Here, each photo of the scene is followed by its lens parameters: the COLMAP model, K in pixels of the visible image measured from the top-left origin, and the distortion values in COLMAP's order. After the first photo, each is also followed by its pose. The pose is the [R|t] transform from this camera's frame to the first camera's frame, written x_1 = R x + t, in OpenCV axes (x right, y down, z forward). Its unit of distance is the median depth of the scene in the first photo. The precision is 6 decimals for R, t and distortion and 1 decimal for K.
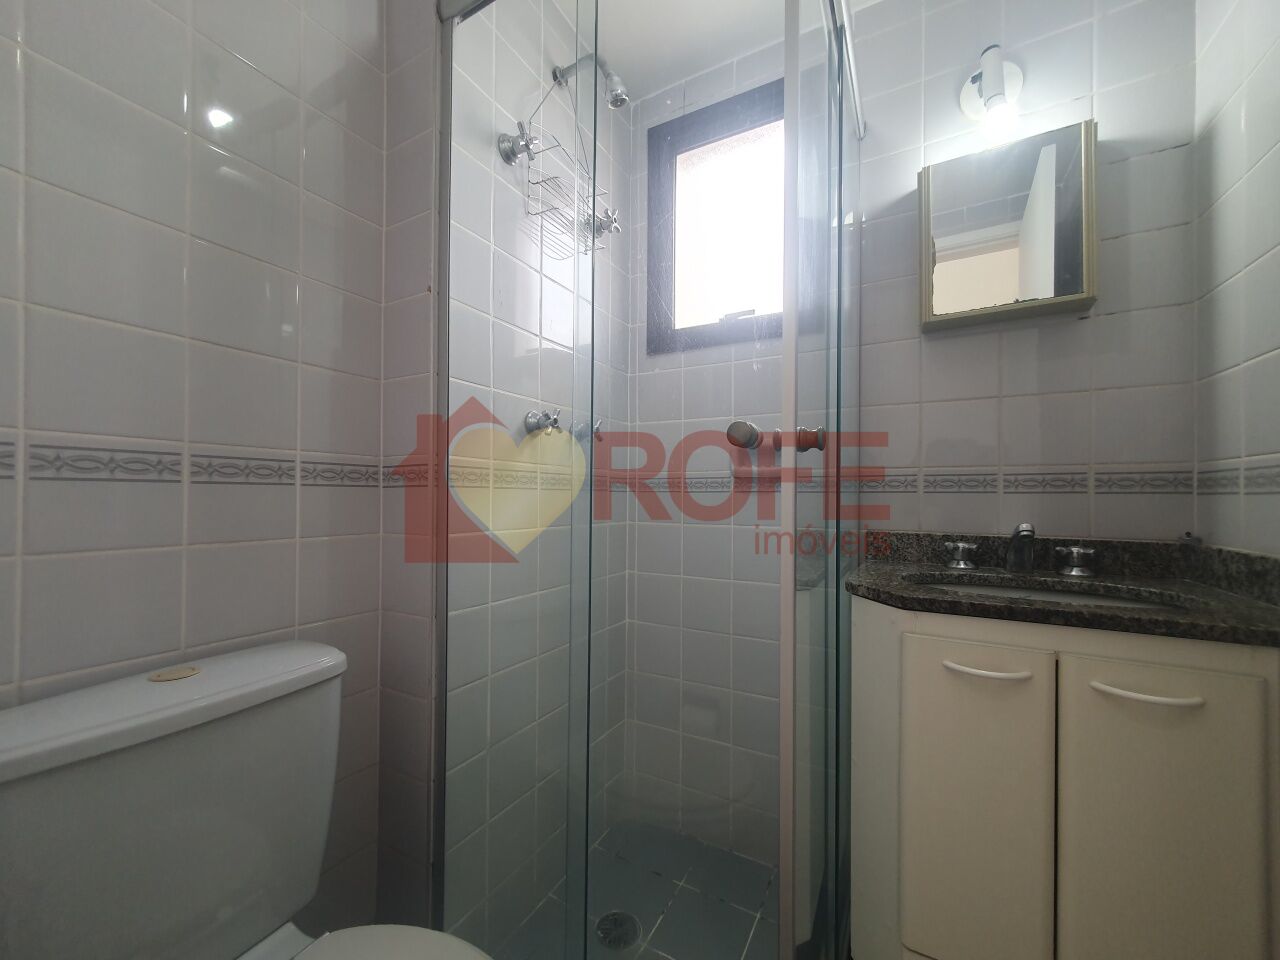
lens RADIAL K [[505.5, 0, 640.4], [0, 505.5, 492.9], [0, 0, 1]] dist [0.005501, -0.000358]
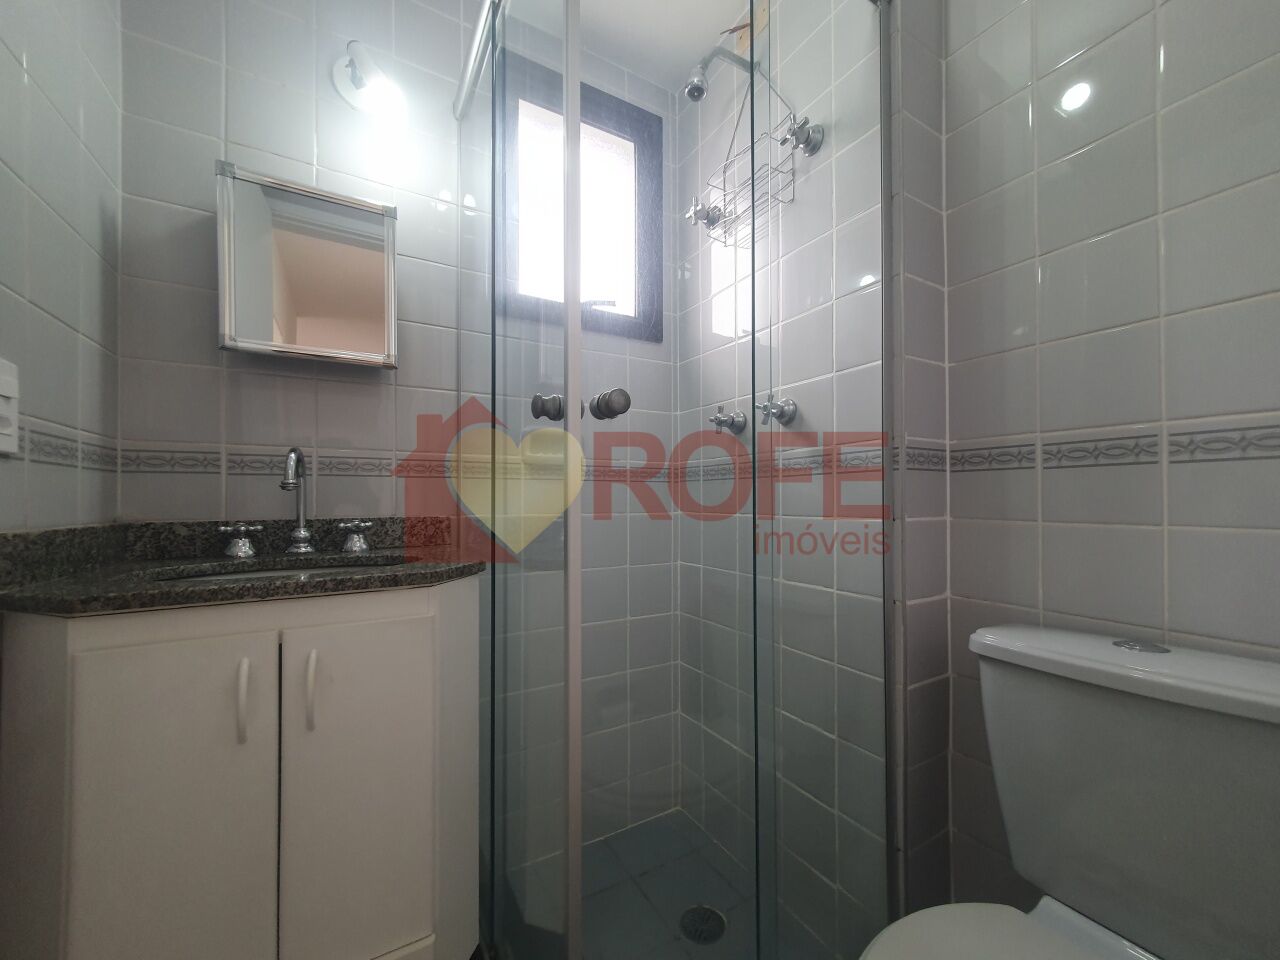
lens RADIAL K [[505.5, 0, 640.4], [0, 505.5, 492.9], [0, 0, 1]] dist [0.005501, -0.000358]
pose [[-0.515873, 0.010170, -0.856605, 0.494610], [0.028934, 0.999566, -0.005558, 0.014006], [0.856176, -0.027652, -0.515943, 0.689372]]
